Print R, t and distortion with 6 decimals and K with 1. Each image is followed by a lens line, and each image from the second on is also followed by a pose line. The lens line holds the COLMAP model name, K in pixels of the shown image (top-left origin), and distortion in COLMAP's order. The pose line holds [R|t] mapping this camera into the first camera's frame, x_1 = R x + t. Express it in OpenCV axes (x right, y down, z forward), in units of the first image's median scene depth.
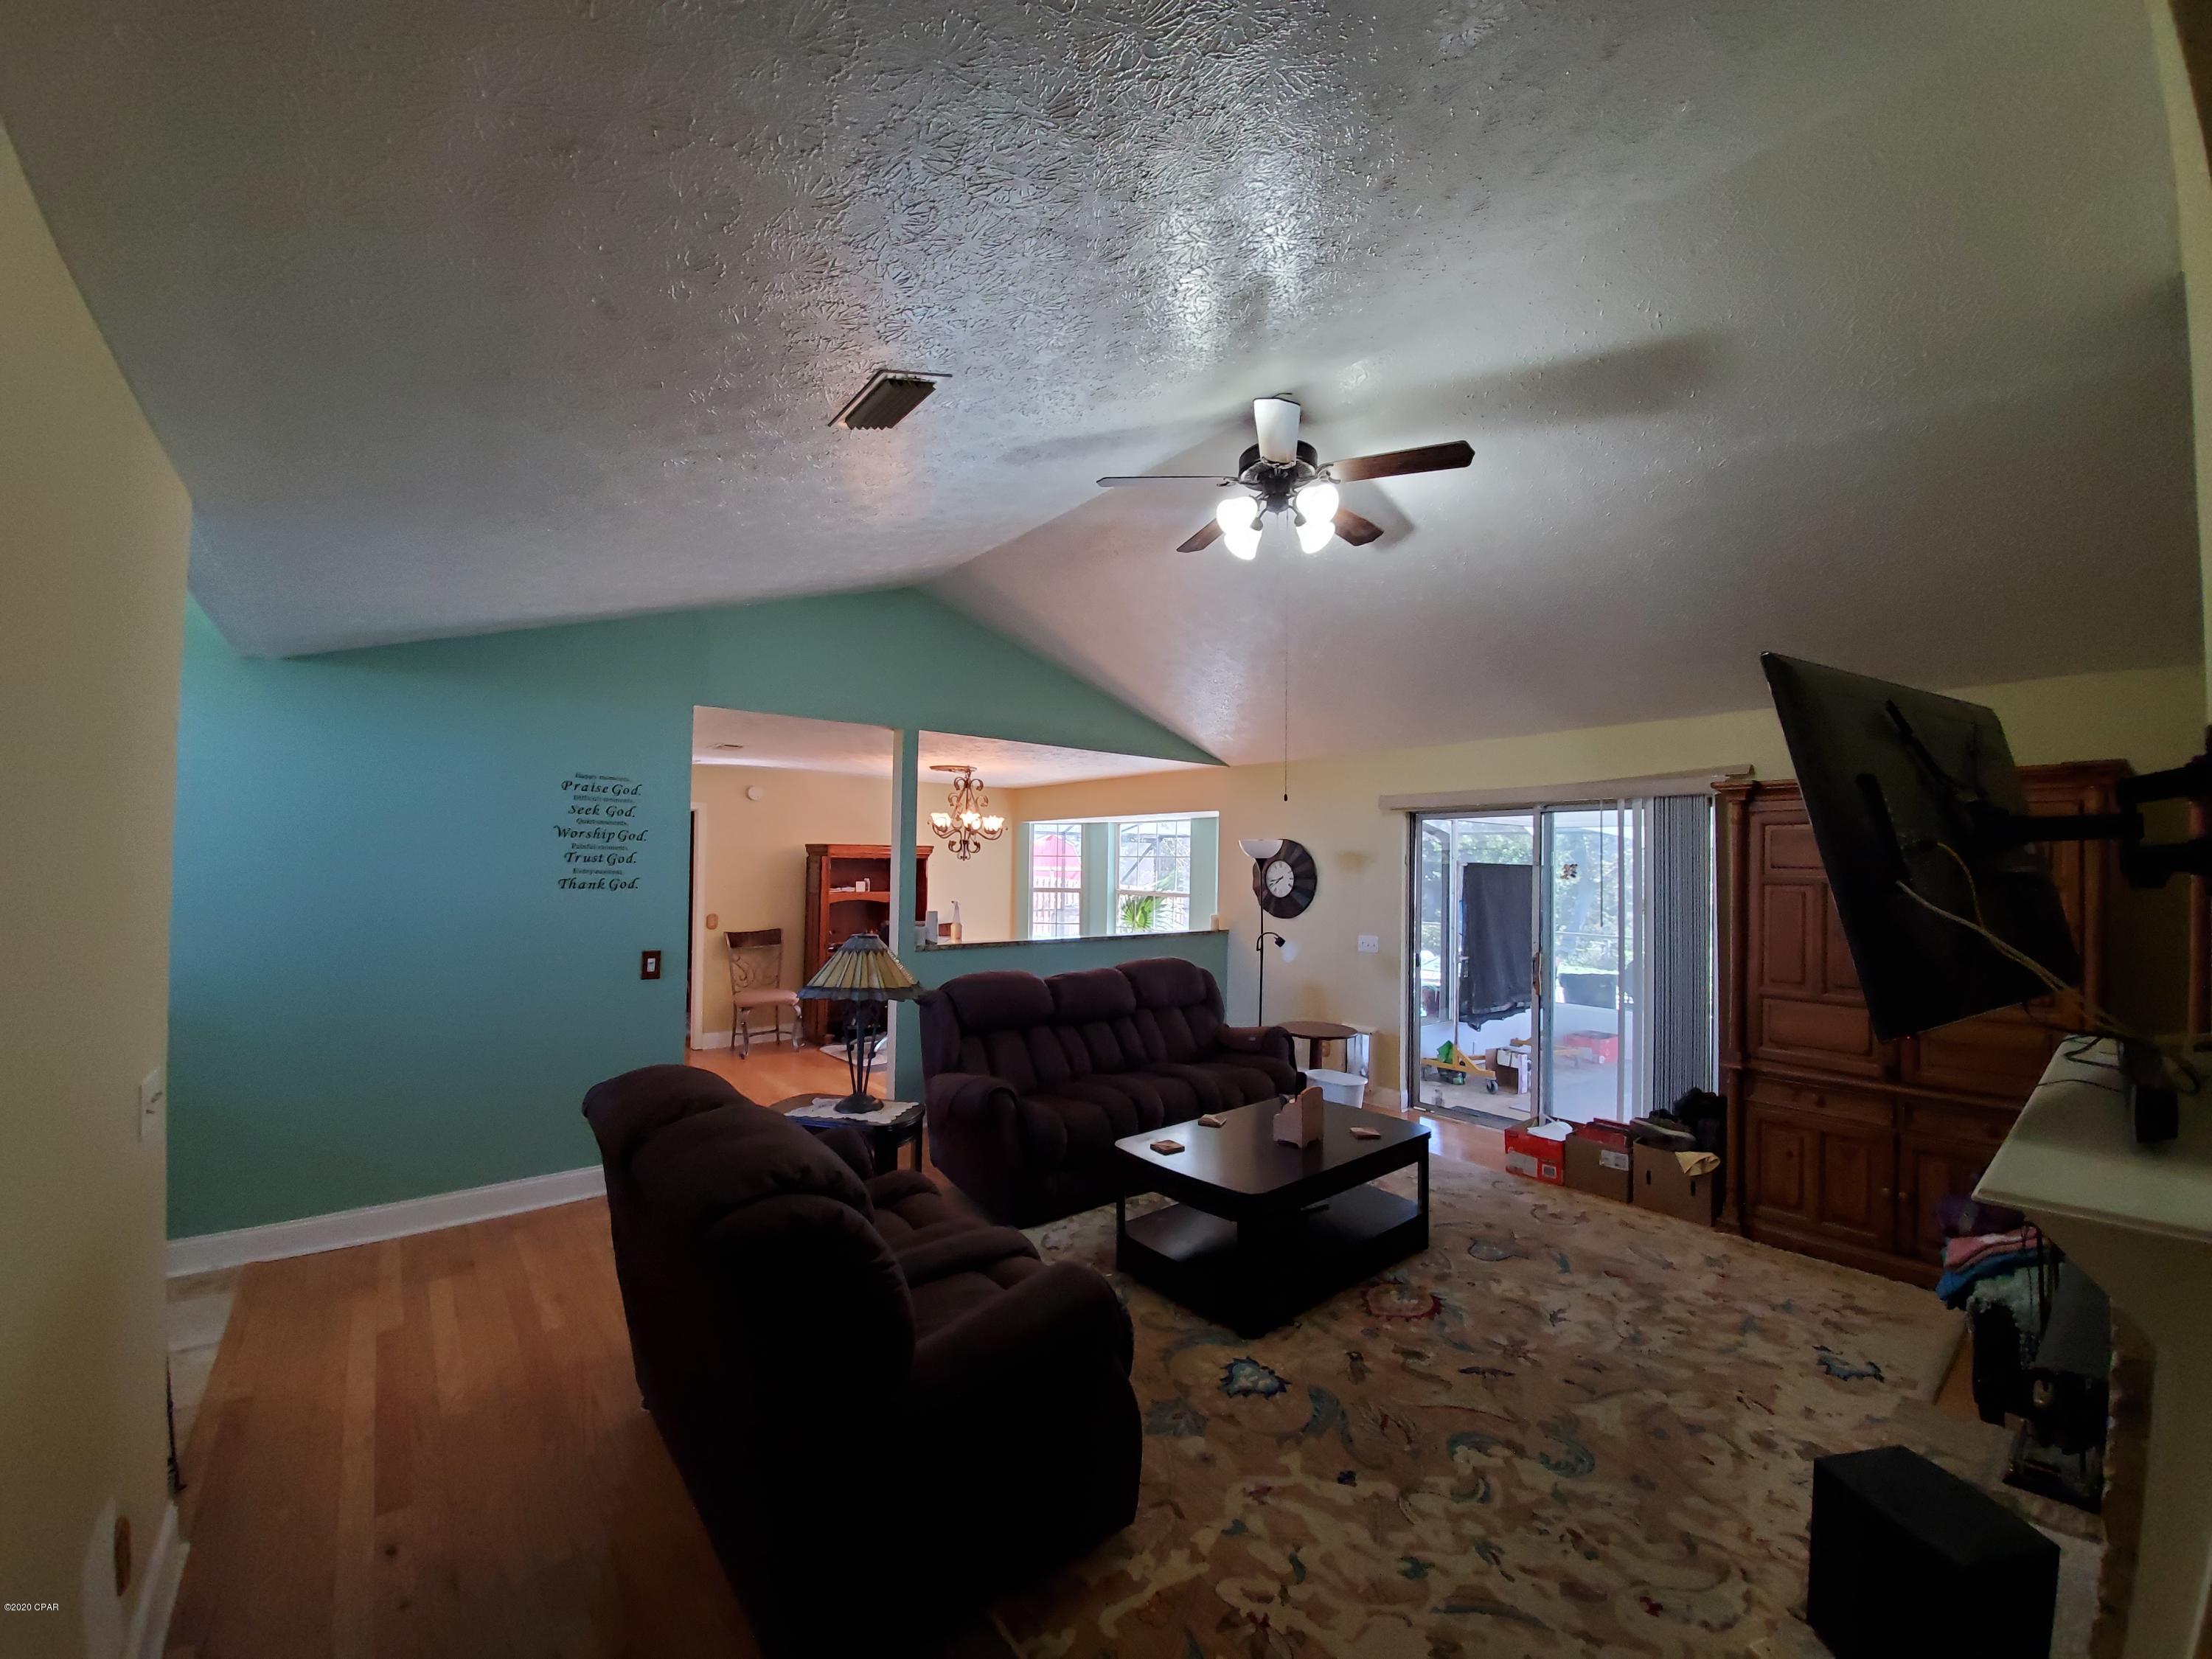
lens RADIAL K [[878.8, 0, 1095.3], [0, 878.8, 846.4], [0, 0, 1]] dist [0.011562, -0.016421]
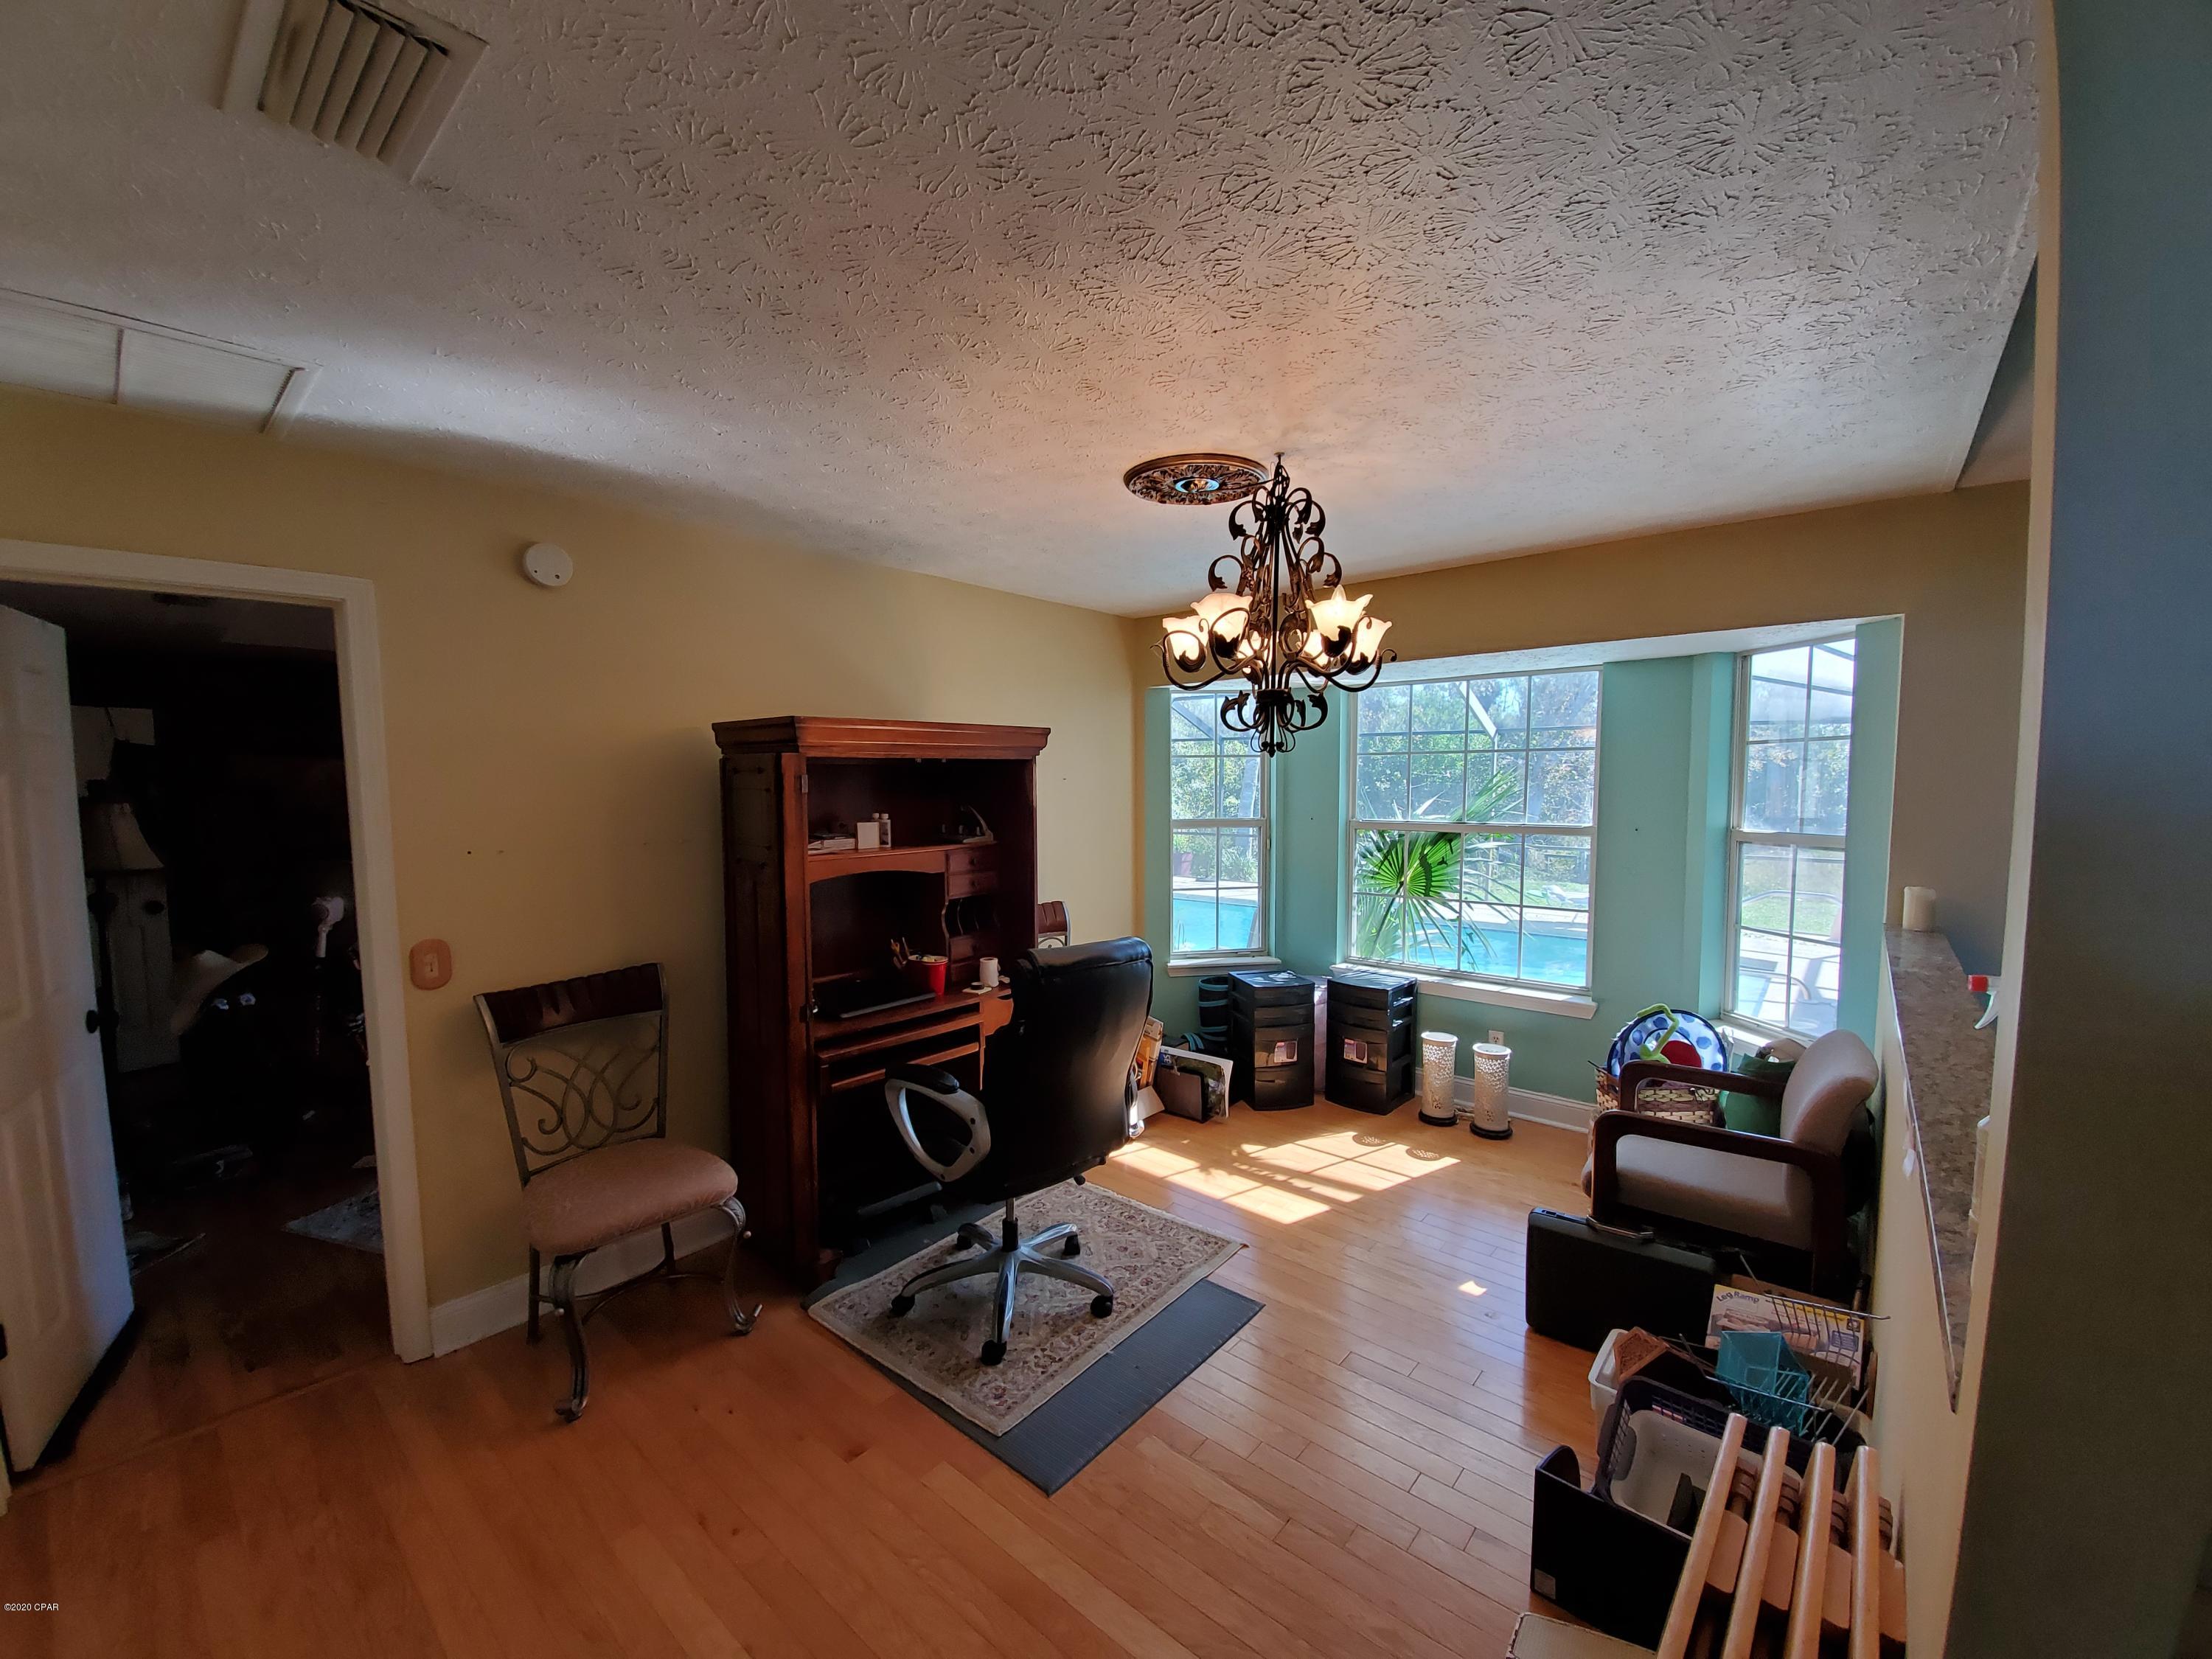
lens RADIAL K [[878.8, 0, 1095.3], [0, 878.8, 846.4], [0, 0, 1]] dist [0.011562, -0.016421]
pose [[0.983183, -0.034250, 0.179382, -0.247886], [0.017656, 0.995481, 0.093300, 0.016842], [-0.181767, -0.088564, 0.979345, 0.631136]]
